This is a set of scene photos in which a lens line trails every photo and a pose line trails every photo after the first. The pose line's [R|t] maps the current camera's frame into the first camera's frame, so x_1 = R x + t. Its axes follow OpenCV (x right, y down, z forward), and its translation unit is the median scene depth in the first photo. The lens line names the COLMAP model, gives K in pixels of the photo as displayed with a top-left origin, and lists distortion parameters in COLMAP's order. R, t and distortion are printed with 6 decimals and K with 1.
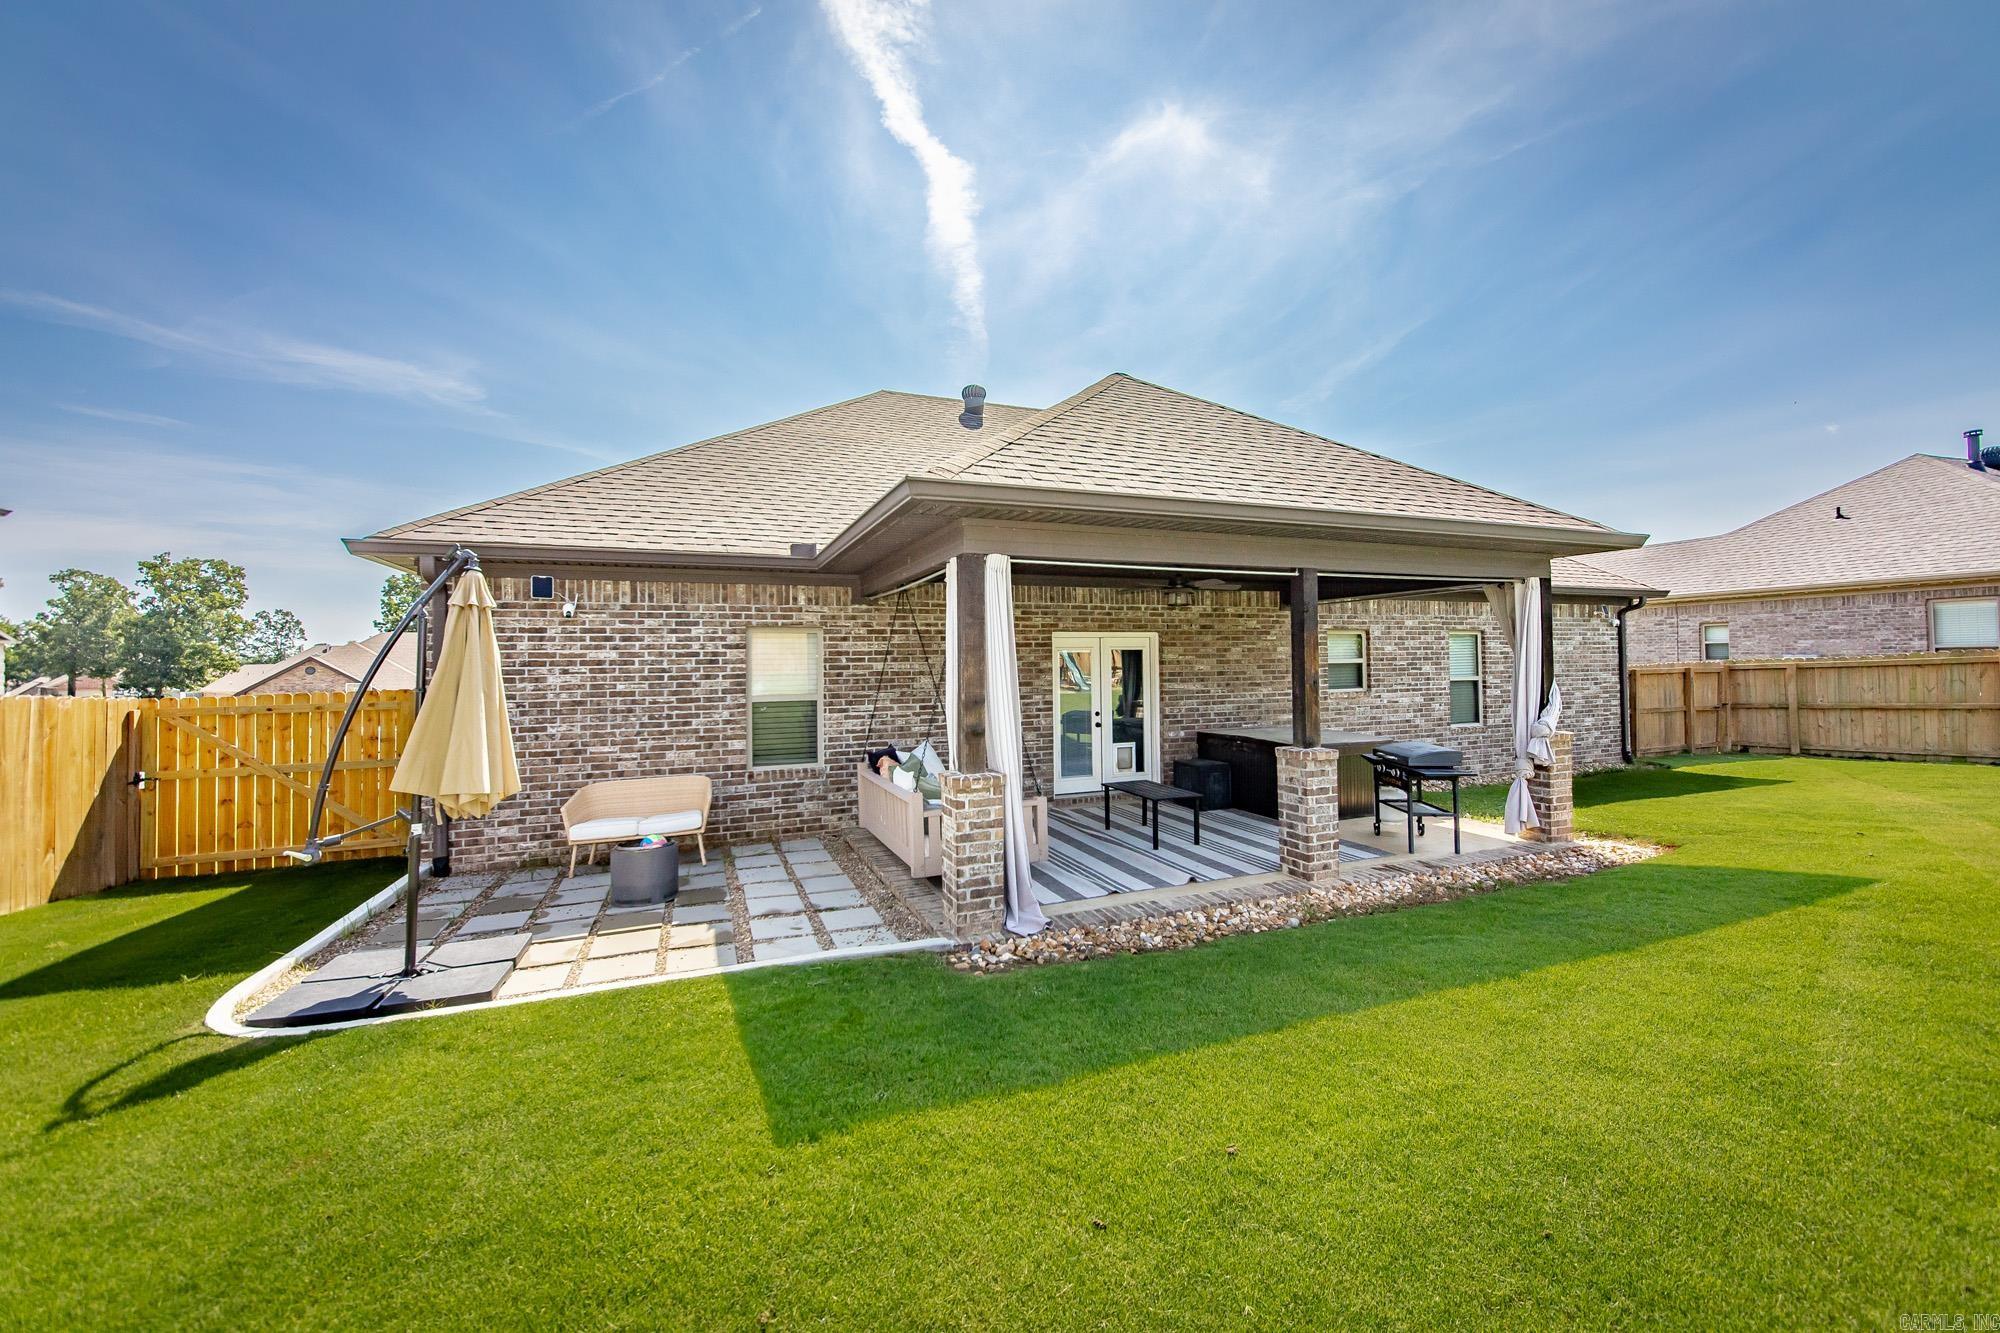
lens RADIAL K [[757.7, 0, 994.8], [0, 757.7, 636.9], [0, 0, 1]] dist [-0.003062, -0.000005]
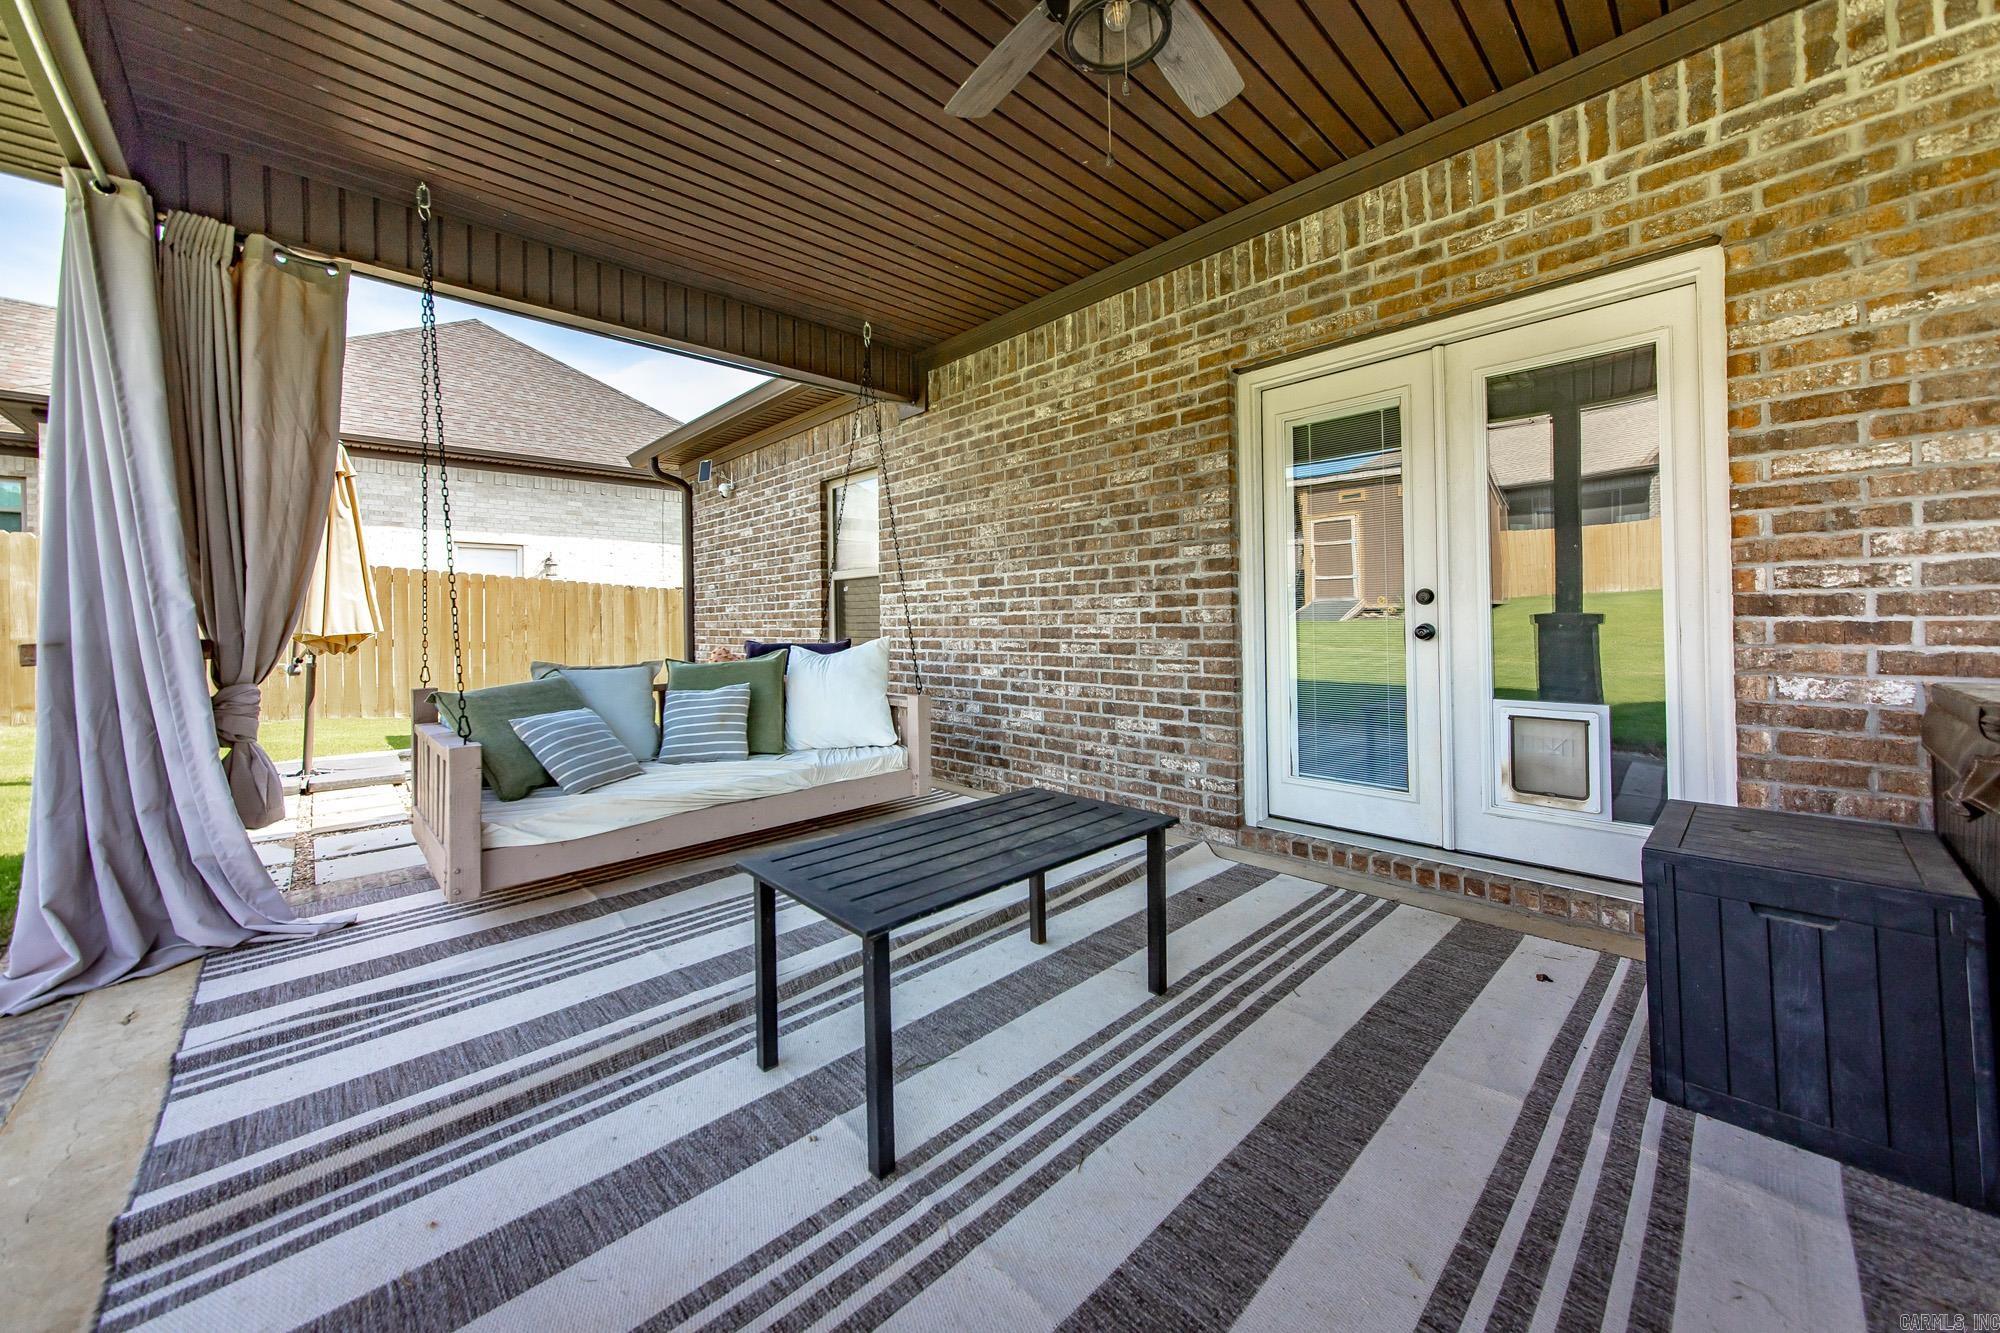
lens RADIAL K [[726.9, 0, 1023.6], [0, 726.9, 608.6], [0, 0, 1]] dist [0.004134, 0.000494]
pose [[0.380550, -0.010962, -0.924696, 0.344395], [0.044279, 0.998999, 0.006379, 0.095947], [0.923700, -0.043372, 0.380654, 0.725772]]
